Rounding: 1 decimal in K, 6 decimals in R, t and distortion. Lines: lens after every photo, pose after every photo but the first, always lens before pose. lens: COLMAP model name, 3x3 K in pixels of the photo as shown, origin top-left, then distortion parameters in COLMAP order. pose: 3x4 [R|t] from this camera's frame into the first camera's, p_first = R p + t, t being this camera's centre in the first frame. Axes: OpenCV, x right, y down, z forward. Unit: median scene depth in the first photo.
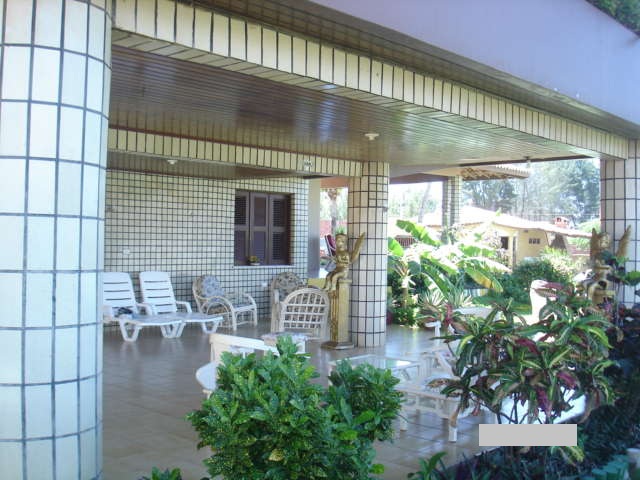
lens RADIAL K [[728.8, 0, 313.4], [0, 728.8, 243.7], [0, 0, 1]] dist [-0.035855, -0.217277]
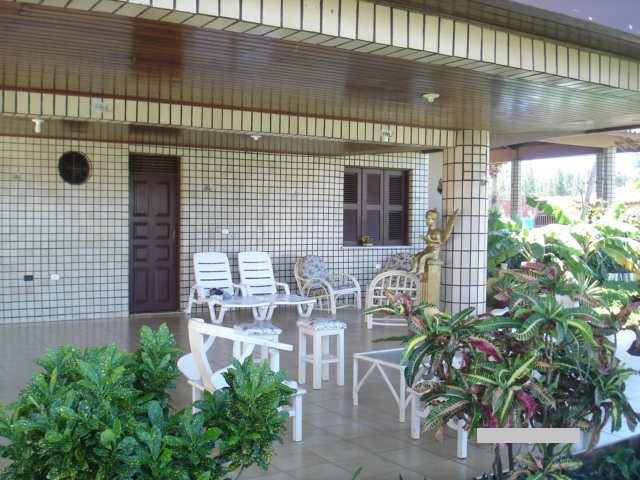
lens RADIAL K [[728.8, 0, 313.4], [0, 728.8, 243.7], [0, 0, 1]] dist [-0.035855, -0.217277]
pose [[0.970373, -0.000027, -0.241612, 0.094826], [0.006222, 0.999671, 0.024878, 0.003423], [0.241532, -0.025645, 0.970054, 0.071005]]
